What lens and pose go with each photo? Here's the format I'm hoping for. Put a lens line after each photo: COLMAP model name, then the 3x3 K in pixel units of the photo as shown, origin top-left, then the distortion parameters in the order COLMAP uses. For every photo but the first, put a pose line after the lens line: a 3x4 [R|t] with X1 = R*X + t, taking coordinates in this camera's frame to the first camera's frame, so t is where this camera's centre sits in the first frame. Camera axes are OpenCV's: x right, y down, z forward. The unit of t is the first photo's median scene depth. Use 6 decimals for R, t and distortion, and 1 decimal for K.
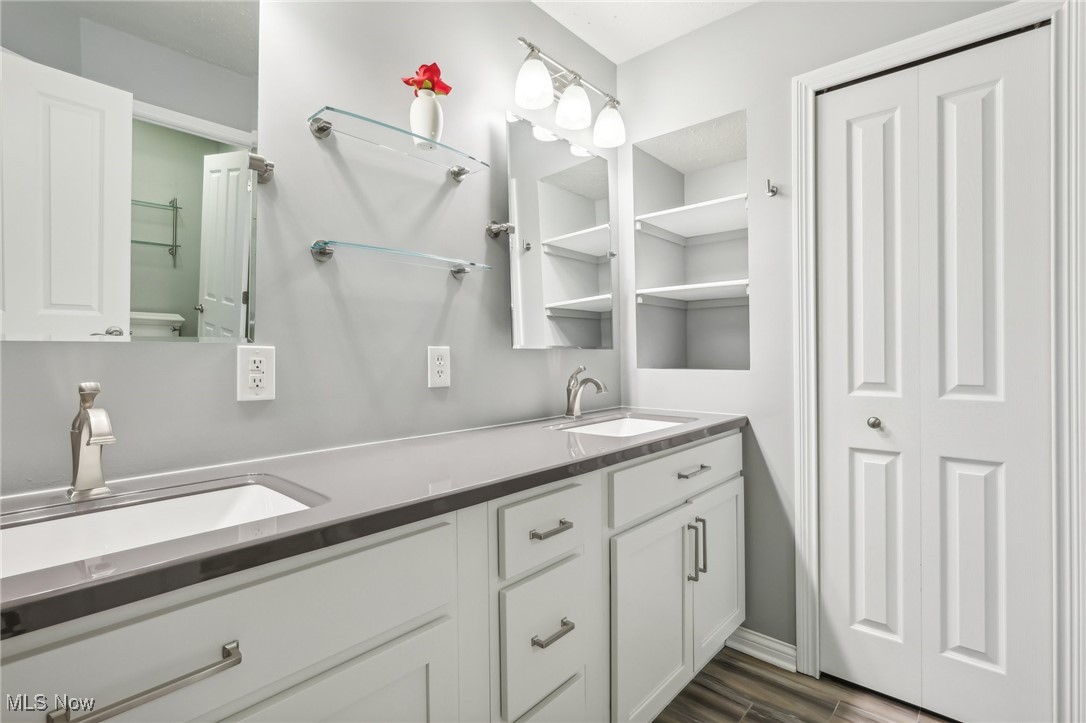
lens RADIAL K [[516.7, 0, 553.8], [0, 516.7, 353.1], [0, 0, 1]] dist [0.007403, 0.001609]
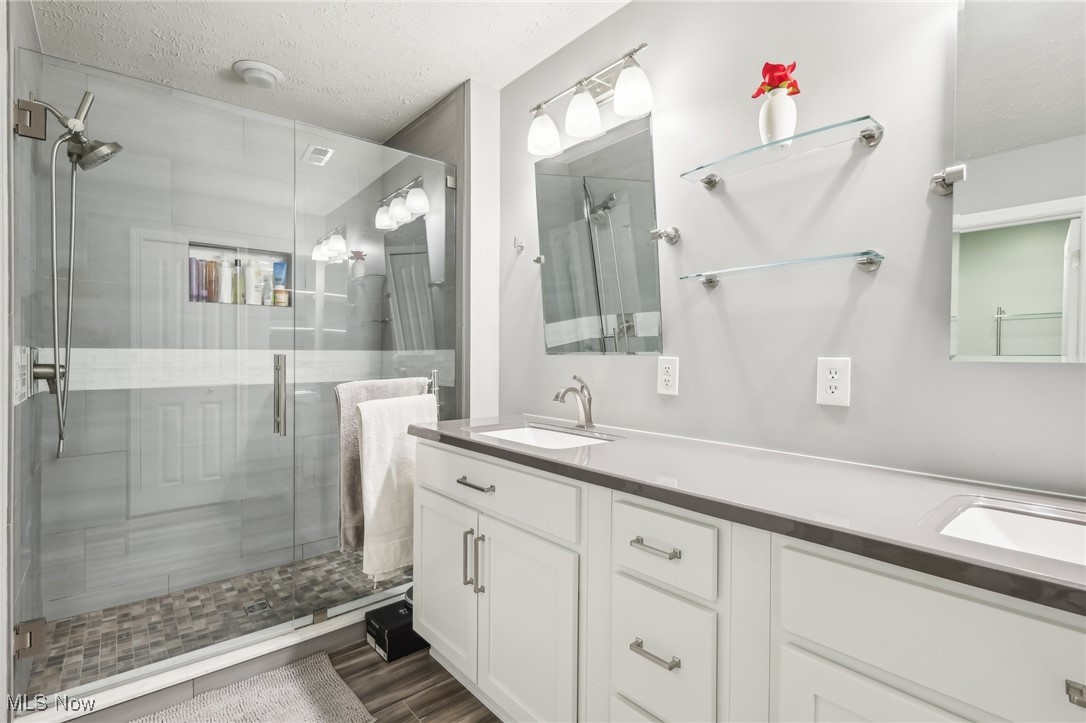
lens RADIAL K [[516.7, 0, 541.8], [0, 516.7, 356.8], [0, 0, 1]] dist [0.007403, 0.001609]
pose [[-0.152176, 0.009968, -0.988303, 0.645211], [-0.001628, 0.999945, 0.010336, -0.020807], [0.988352, 0.003182, -0.152152, 0.606006]]
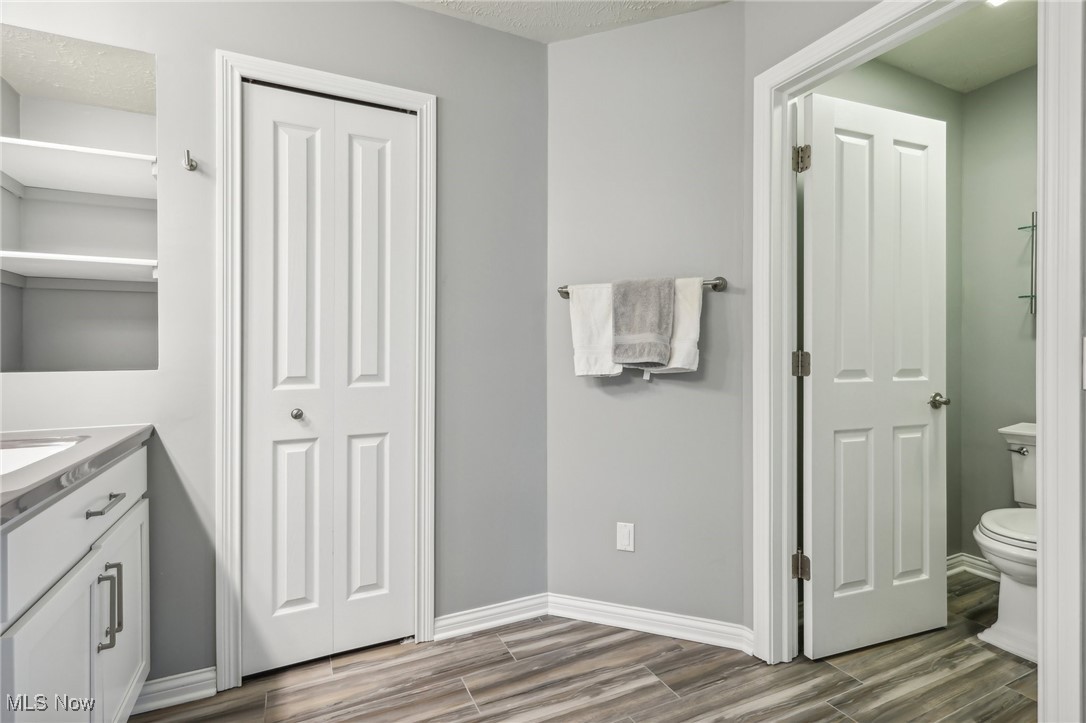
lens RADIAL K [[516.7, 0, 532.4], [0, 516.7, 354.8], [0, 0, 1]] dist [0.007403, 0.001609]
pose [[0.415053, -0.005909, 0.909778, -0.151411], [0.002687, 0.999983, 0.005269, 0.007249], [-0.909793, 0.000258, 0.415062, 0.110360]]
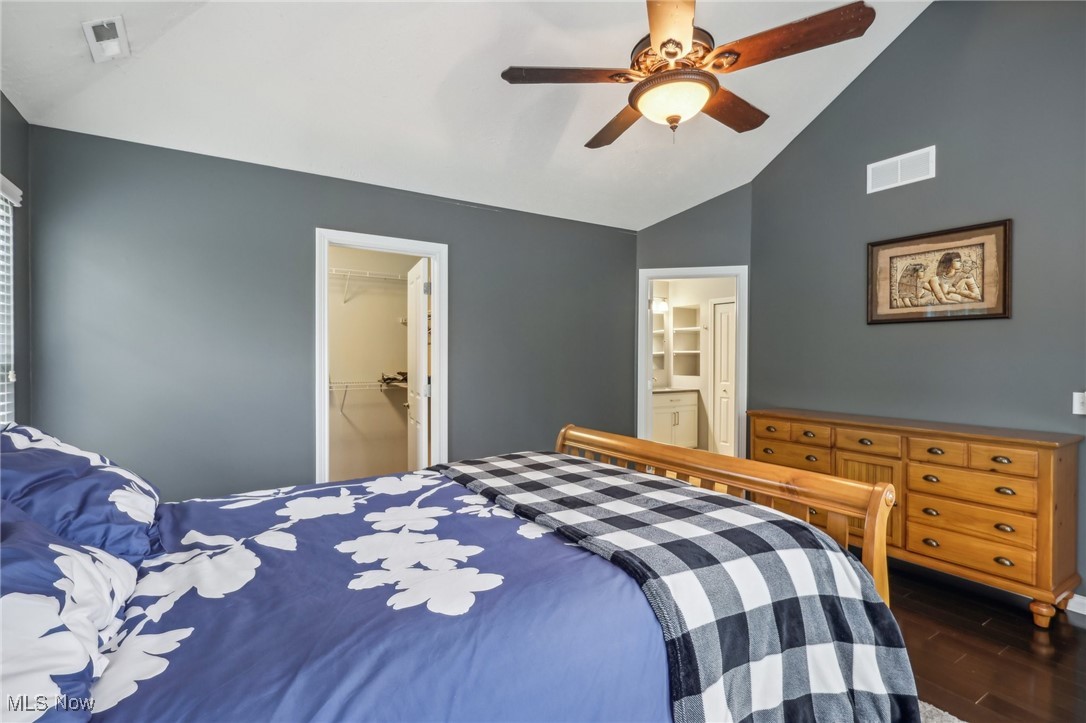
lens RADIAL K [[516.7, 0, 545.8], [0, 516.7, 354.2], [0, 0, 1]] dist [0.007403, 0.001609]
pose [[0.960450, 0.012722, -0.278163, 0.398330], [-0.011565, 0.999916, 0.005800, -0.150525], [0.278214, -0.002354, 0.960516, -3.220824]]
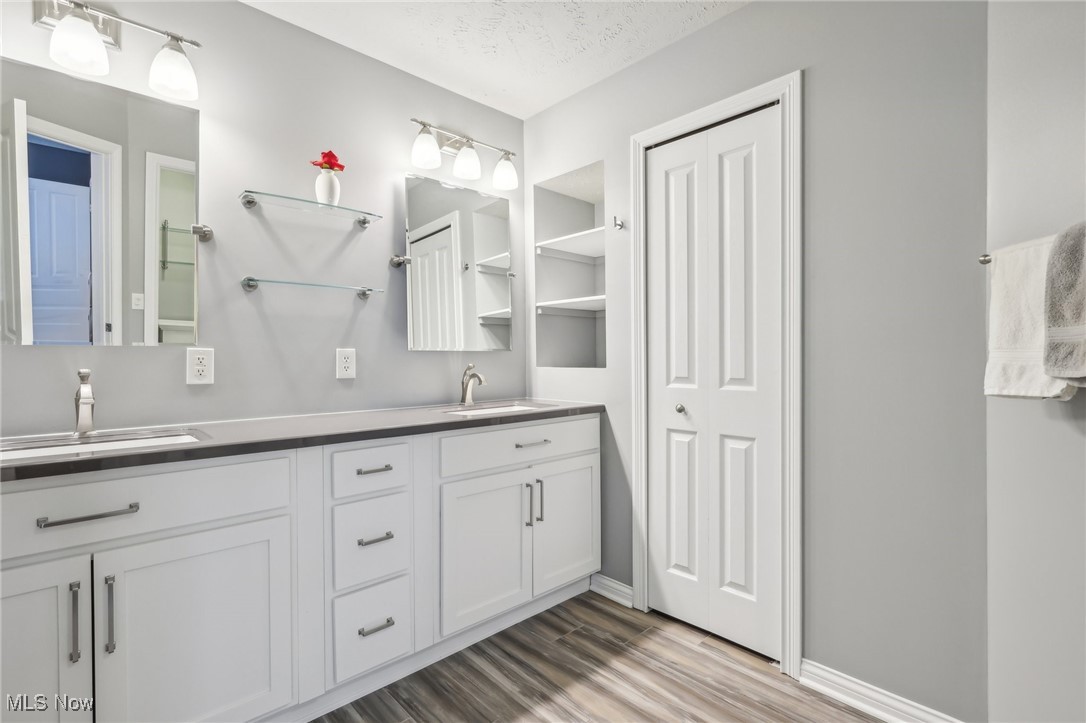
lens RADIAL K [[516.7, 0, 548.3], [0, 516.7, 352.0], [0, 0, 1]] dist [0.007403, 0.001609]
pose [[0.994920, -0.000633, -0.100666, 0.419992], [-0.000336, 0.999954, -0.009612, 0.007787], [0.100668, 0.009597, 0.994874, -0.293023]]
